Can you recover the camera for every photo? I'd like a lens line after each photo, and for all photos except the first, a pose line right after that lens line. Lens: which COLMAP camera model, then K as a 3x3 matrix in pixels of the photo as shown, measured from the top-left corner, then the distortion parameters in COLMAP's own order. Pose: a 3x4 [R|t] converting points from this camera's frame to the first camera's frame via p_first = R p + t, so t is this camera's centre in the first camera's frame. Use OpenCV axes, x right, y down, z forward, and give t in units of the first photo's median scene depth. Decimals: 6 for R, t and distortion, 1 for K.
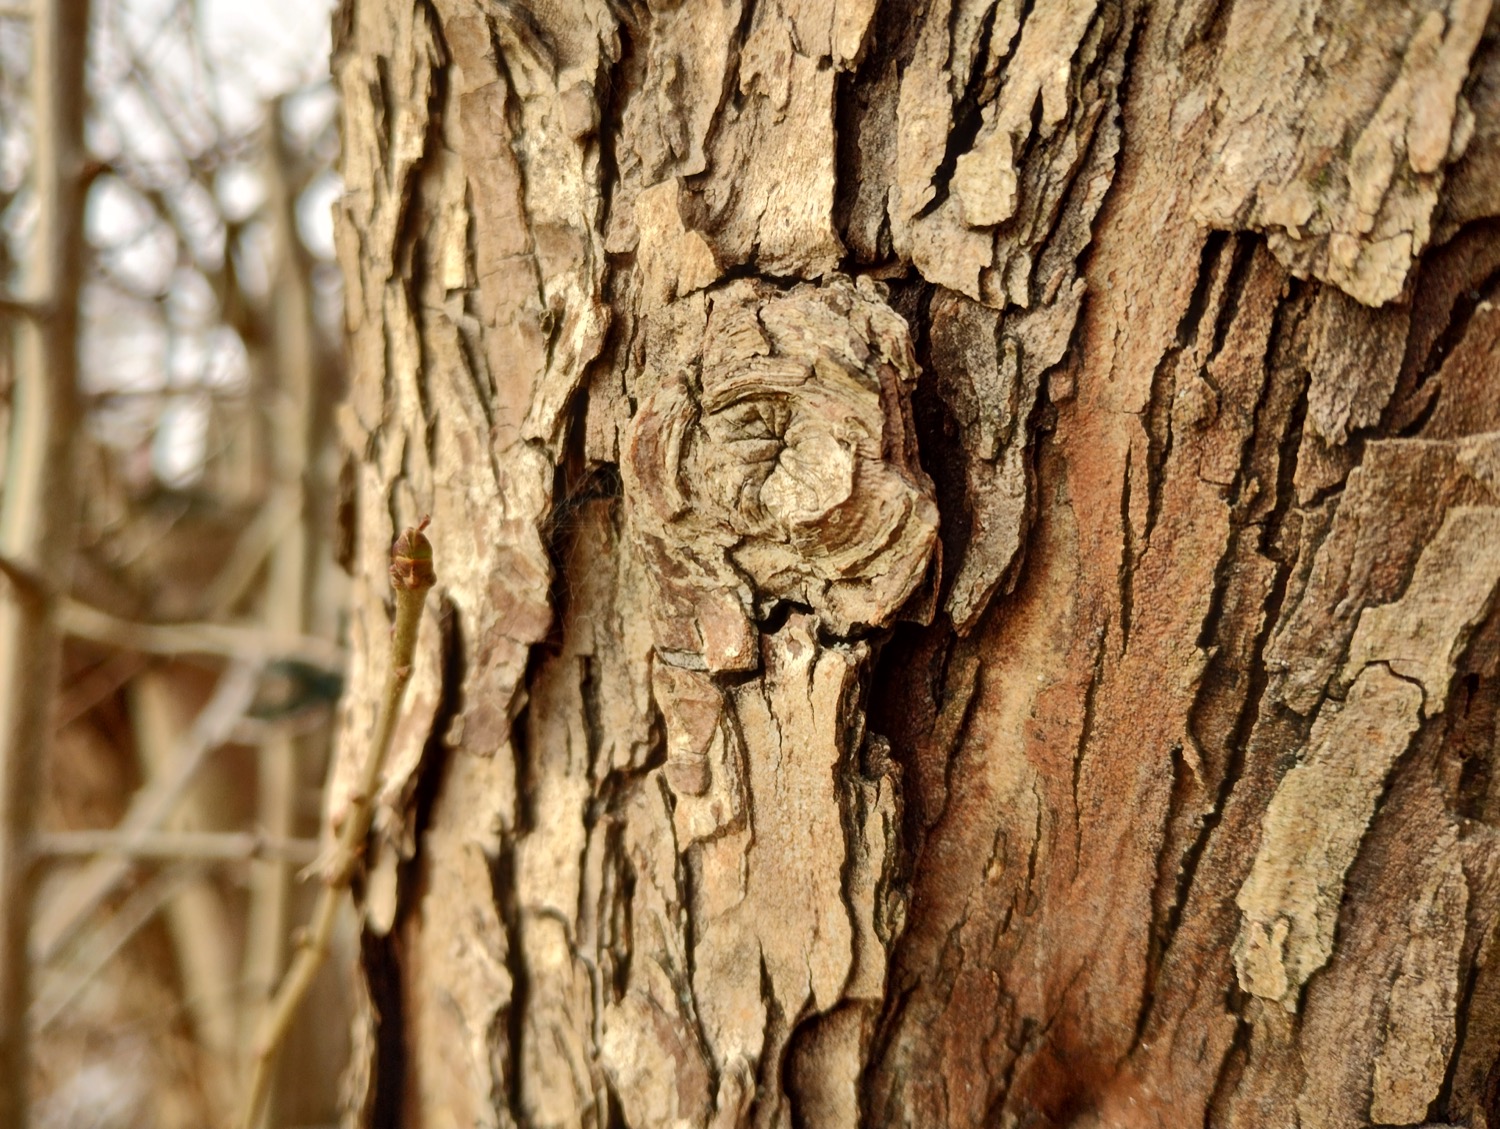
lens RADIAL K [[1238.6, 0, 759.9], [0, 1238.6, 558.1], [0, 0, 1]] dist [0.002825, -0.004213]
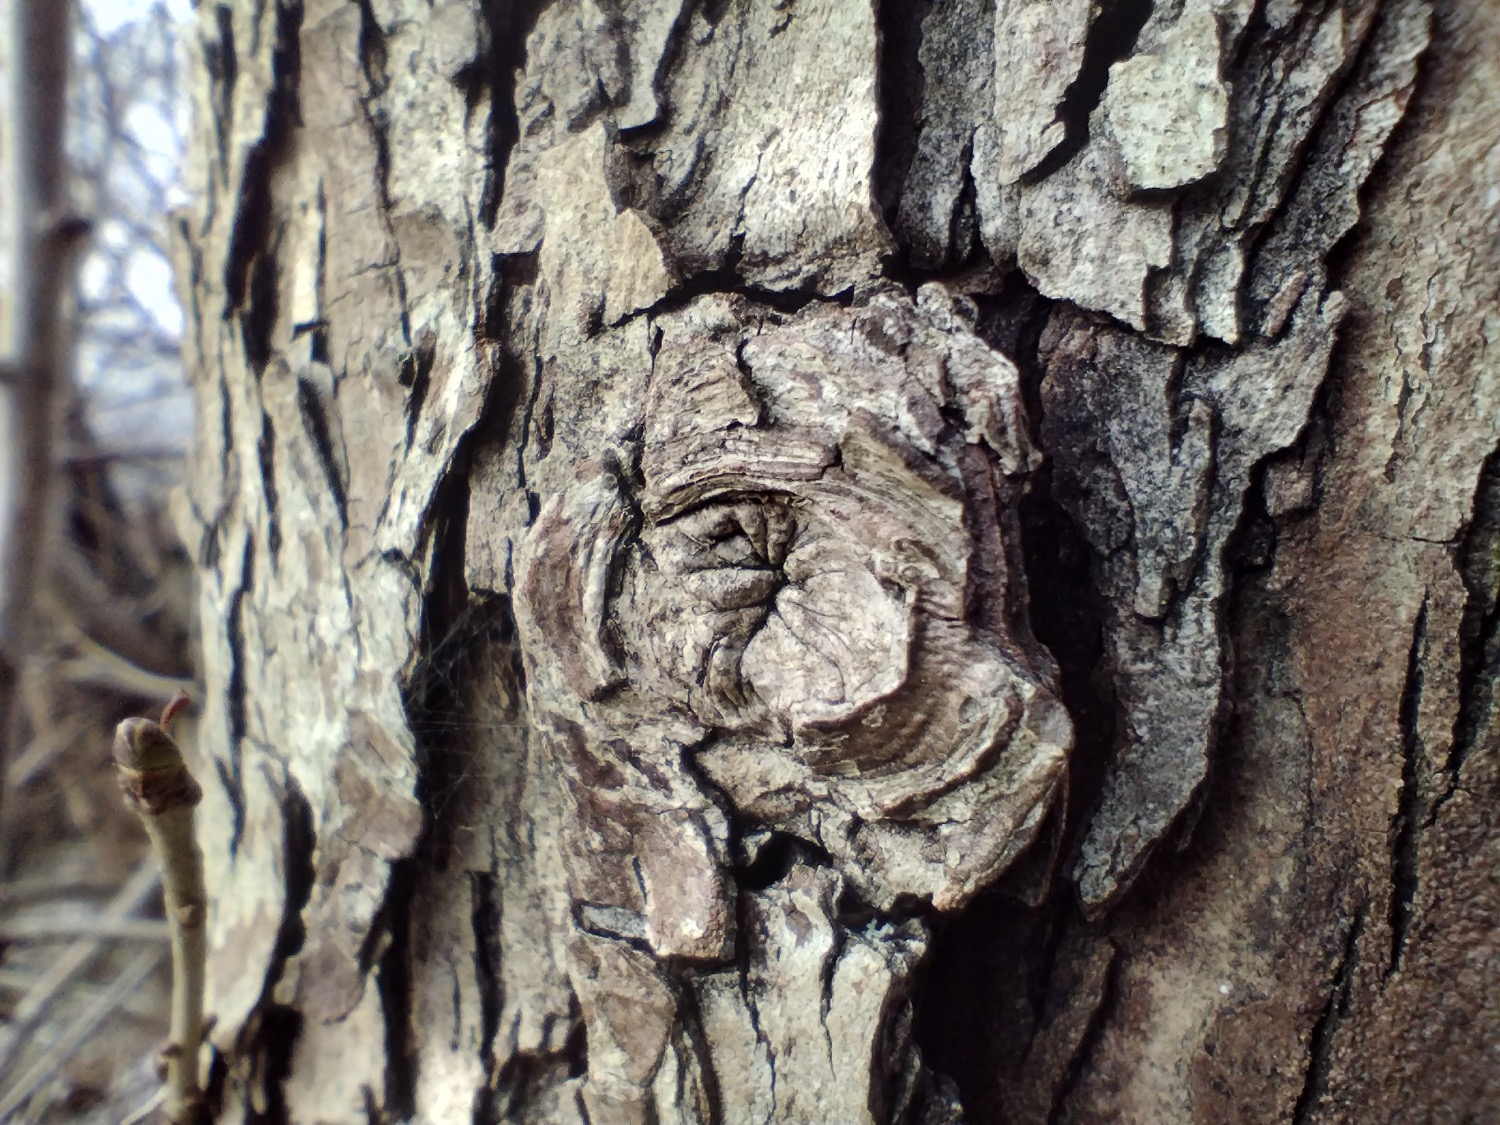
lens RADIAL K [[1128.9, 0, 758.3], [0, 1128.9, 569.7], [0, 0, 1]] dist [-0.045409, -0.006035]
pose [[0.999965, 0.008417, -0.000332, 0.007882], [-0.008423, 0.999523, -0.029721, -0.080135], [0.000082, 0.029722, 0.999558, 0.472324]]
